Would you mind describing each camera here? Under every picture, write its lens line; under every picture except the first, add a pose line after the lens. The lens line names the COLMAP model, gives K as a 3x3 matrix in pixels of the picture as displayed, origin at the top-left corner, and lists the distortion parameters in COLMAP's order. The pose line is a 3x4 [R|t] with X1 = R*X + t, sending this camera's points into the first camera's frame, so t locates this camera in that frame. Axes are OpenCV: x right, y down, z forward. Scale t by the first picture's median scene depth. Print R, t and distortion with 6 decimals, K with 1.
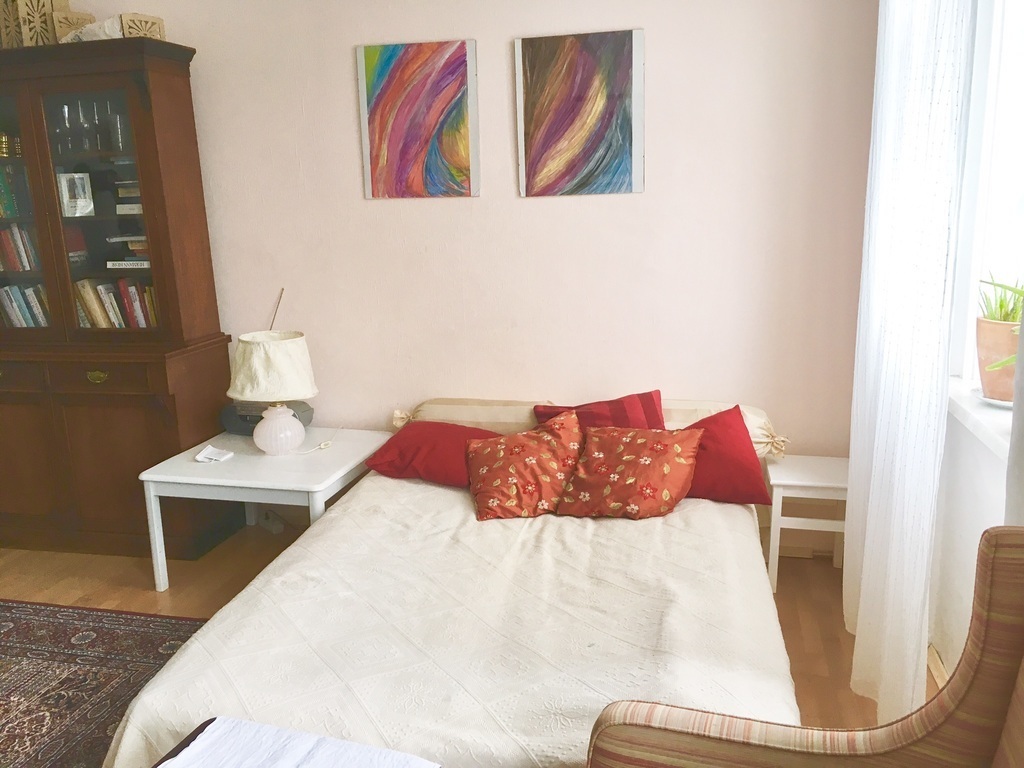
lens RADIAL K [[874.4, 0, 515.5], [0, 874.4, 379.7], [0, 0, 1]] dist [0.078298, -0.116069]
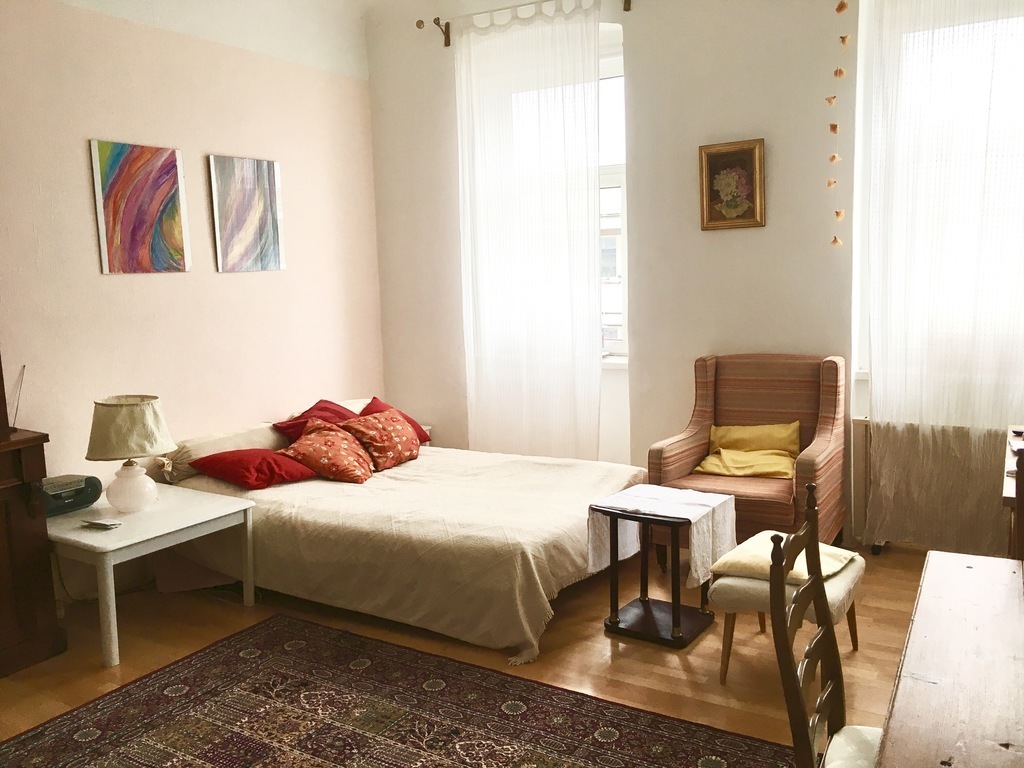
lens RADIAL K [[874.4, 0, 519.6], [0, 874.4, 384.3], [0, 0, 1]] dist [0.078298, -0.116069]
pose [[0.301876, -0.119432, 0.945836, -1.110494], [0.206311, 0.976796, 0.057495, -0.029703], [-0.930756, 0.177780, 0.319512, 0.198481]]
